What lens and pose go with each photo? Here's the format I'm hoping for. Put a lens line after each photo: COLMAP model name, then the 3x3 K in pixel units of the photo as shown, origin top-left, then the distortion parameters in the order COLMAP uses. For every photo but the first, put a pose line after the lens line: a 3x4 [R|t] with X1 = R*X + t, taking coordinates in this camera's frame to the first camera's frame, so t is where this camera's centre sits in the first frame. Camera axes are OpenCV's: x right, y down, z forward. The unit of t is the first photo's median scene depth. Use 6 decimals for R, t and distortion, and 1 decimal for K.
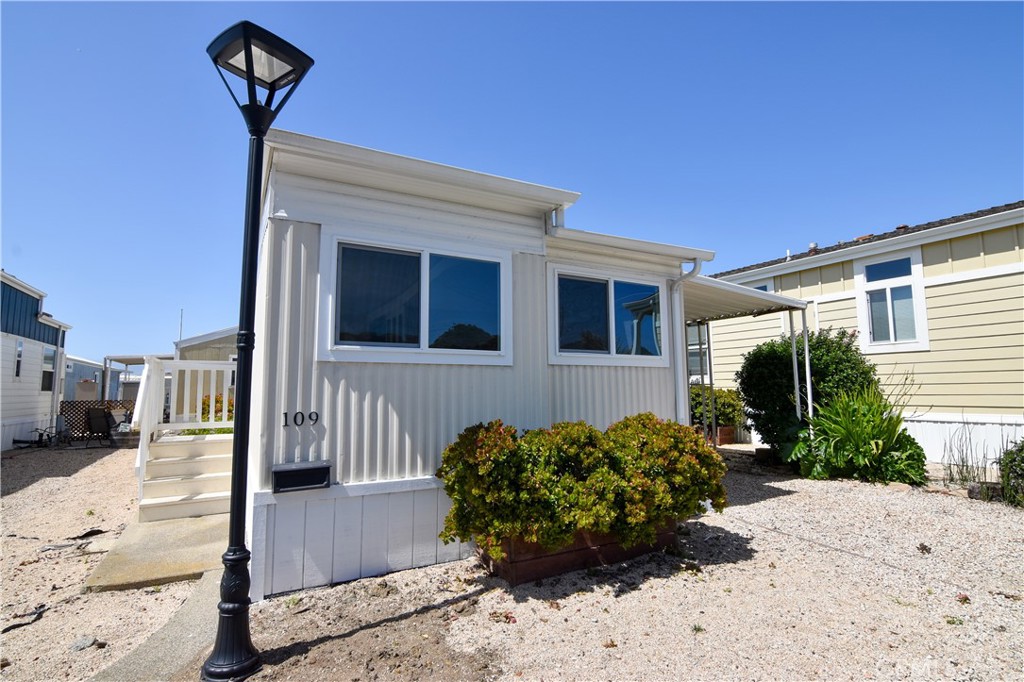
lens RADIAL K [[500.4, 0, 510.6], [0, 500.4, 336.1], [0, 0, 1]] dist [-0.016428, -0.003990]
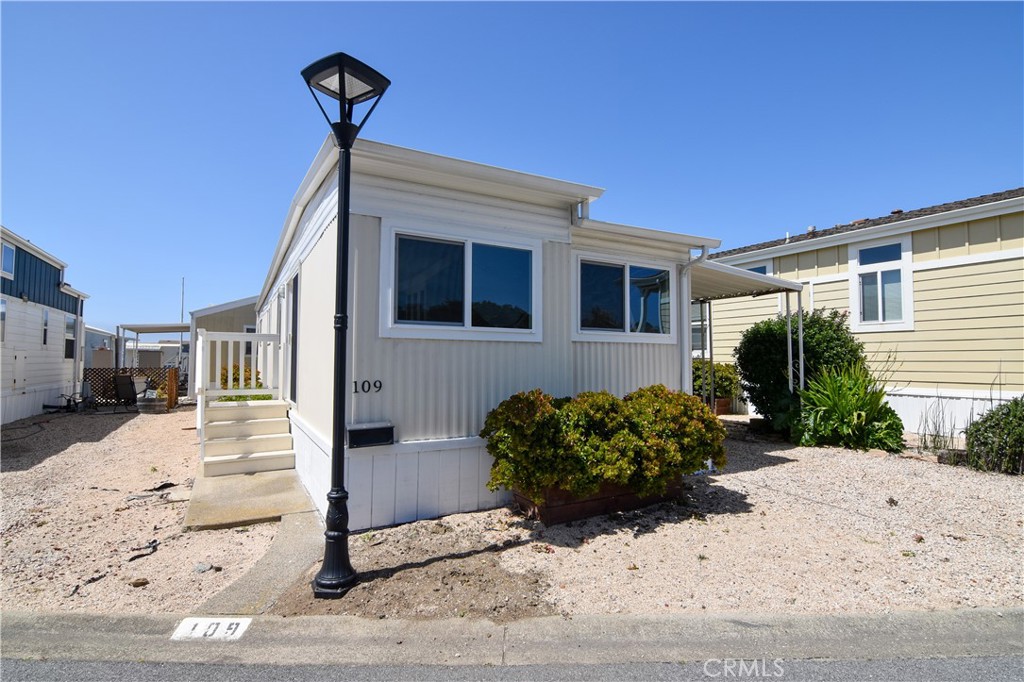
lens RADIAL K [[500.4, 0, 511.3], [0, 500.4, 336.6], [0, 0, 1]] dist [-0.016428, -0.003990]
pose [[0.999904, 0.010983, 0.008495, -0.080065], [-0.011459, 0.998234, 0.058281, -0.019962], [-0.007840, -0.058373, 0.998264, -0.141272]]
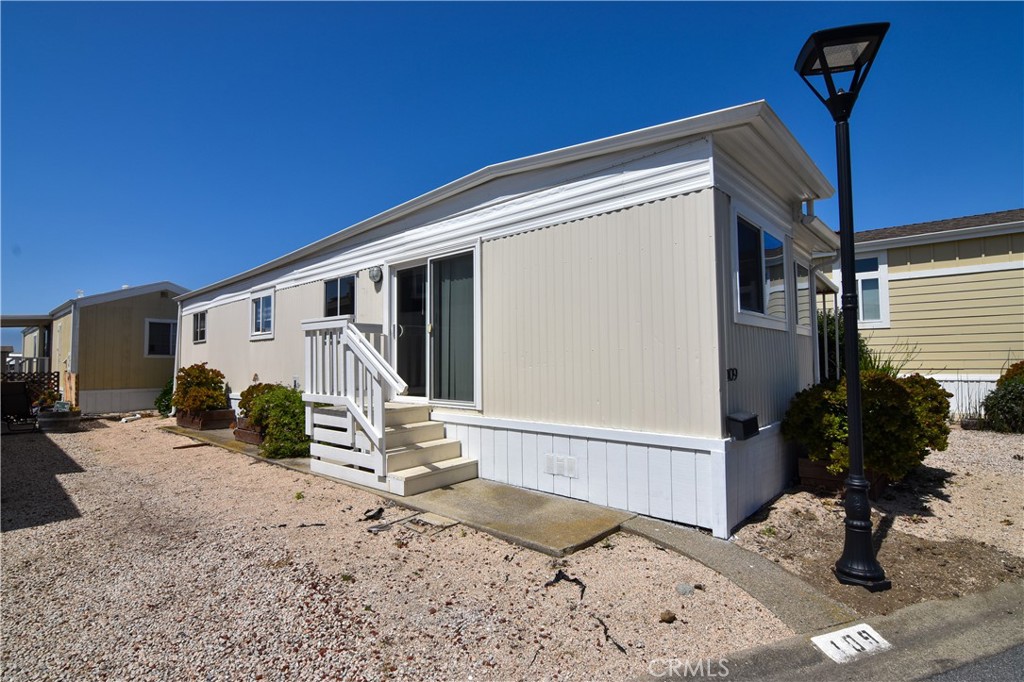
lens RADIAL K [[500.4, 0, 506.2], [0, 500.4, 313.5], [0, 0, 1]] dist [-0.016428, -0.003990]
pose [[0.949220, 0.029341, 0.313242, -1.059001], [-0.031147, 0.999515, 0.000759, 0.039063], [-0.313067, -0.010477, 0.949673, 0.083063]]
